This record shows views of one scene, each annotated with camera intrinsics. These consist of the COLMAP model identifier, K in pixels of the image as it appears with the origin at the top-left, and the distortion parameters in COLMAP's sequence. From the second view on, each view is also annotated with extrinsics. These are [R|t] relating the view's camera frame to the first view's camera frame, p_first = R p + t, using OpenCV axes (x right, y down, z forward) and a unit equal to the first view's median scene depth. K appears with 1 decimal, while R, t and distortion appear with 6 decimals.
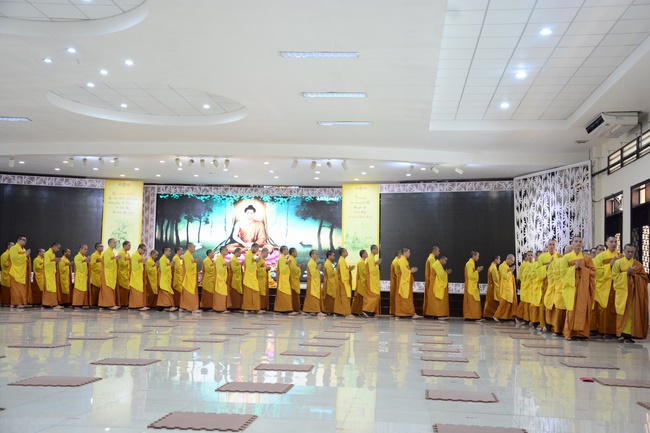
lens RADIAL K [[816.3, 0, 325.6], [0, 816.3, 217.3], [0, 0, 1]] dist [0.088868, 0.000000]
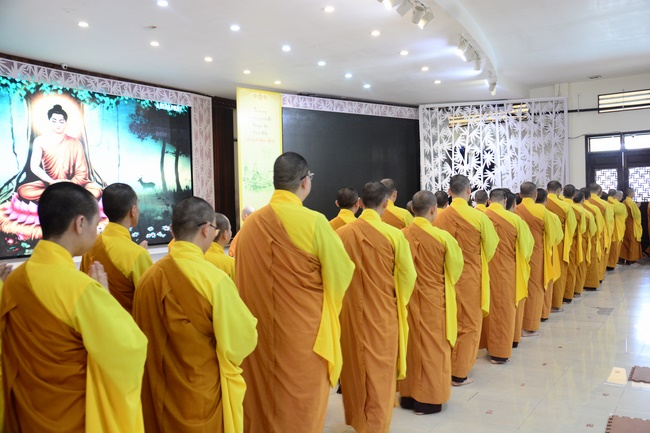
lens RADIAL K [[629.6, 0, 324.9], [0, 629.6, 220.6], [0, 0, 1]] dist [0.003242, 0.000000]
pose [[0.426915, -0.064081, 0.902018, -0.404051], [-0.026552, 0.996168, 0.083336, 0.020819], [-0.903902, -0.059528, 0.423577, 0.738550]]
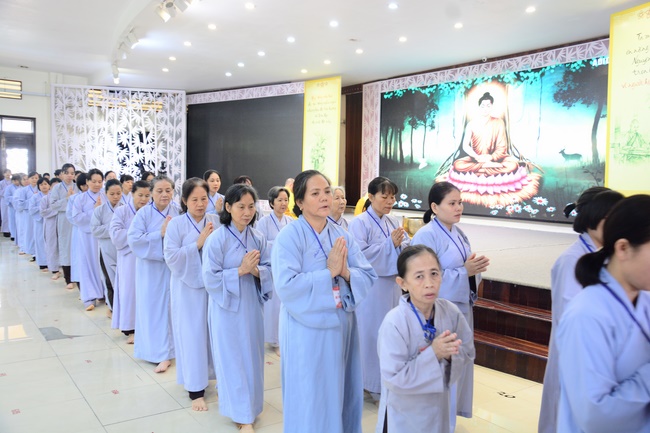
lens RADIAL K [[575.7, 0, 326.7], [0, 575.7, 212.4], [0, 0, 1]] dist [-0.039160, 0.018712]
pose [[0.651505, 0.030878, -0.758016, 0.165326], [0.054890, 0.994634, 0.087694, 0.031750], [0.756656, -0.098740, 0.646314, 0.680396]]
